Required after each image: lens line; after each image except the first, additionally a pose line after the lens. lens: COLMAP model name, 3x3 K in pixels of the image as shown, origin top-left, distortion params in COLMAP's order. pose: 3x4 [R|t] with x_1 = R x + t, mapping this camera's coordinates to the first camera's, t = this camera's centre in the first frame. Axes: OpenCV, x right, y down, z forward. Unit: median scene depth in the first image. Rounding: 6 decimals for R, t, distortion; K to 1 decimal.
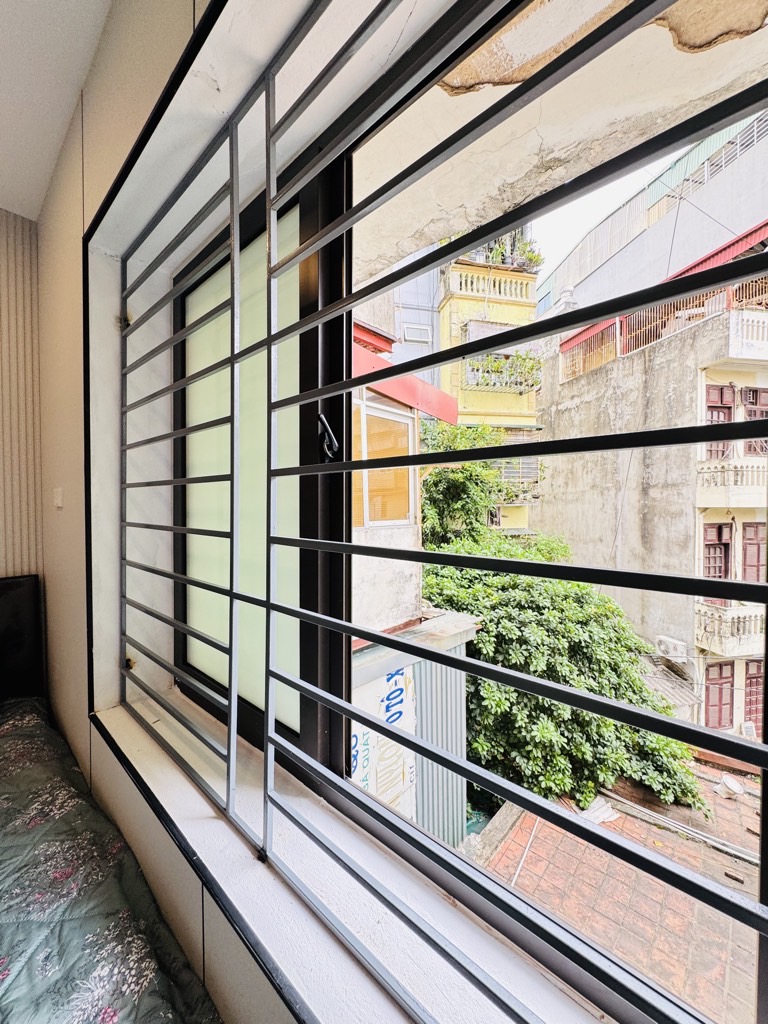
lens RADIAL K [[406.6, 0, 384.0], [0, 406.6, 512.0], [0, 0, 1]] dist [-0.002719, 0.000706]
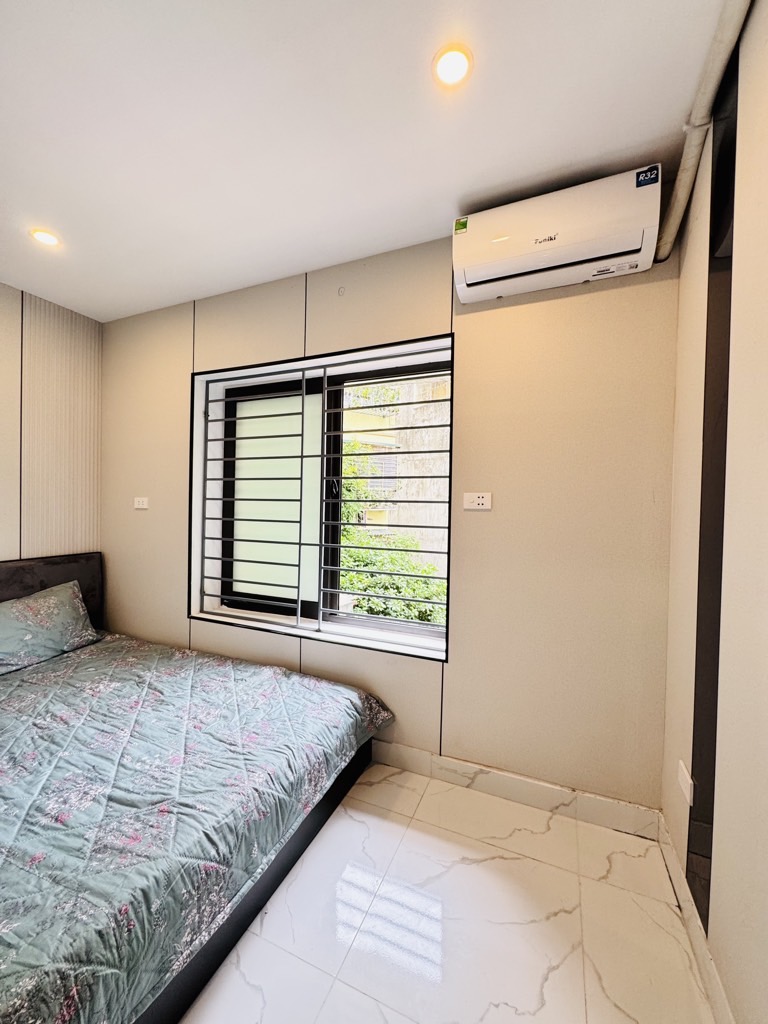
lens RADIAL K [[406.6, 0, 384.0], [0, 406.6, 512.0], [0, 0, 1]] dist [-0.002719, 0.000706]
pose [[0.943883, 0.011317, 0.330087, -0.106615], [-0.008450, 0.999913, -0.010120, 0.002641], [-0.330173, 0.006763, 0.943896, -0.248848]]
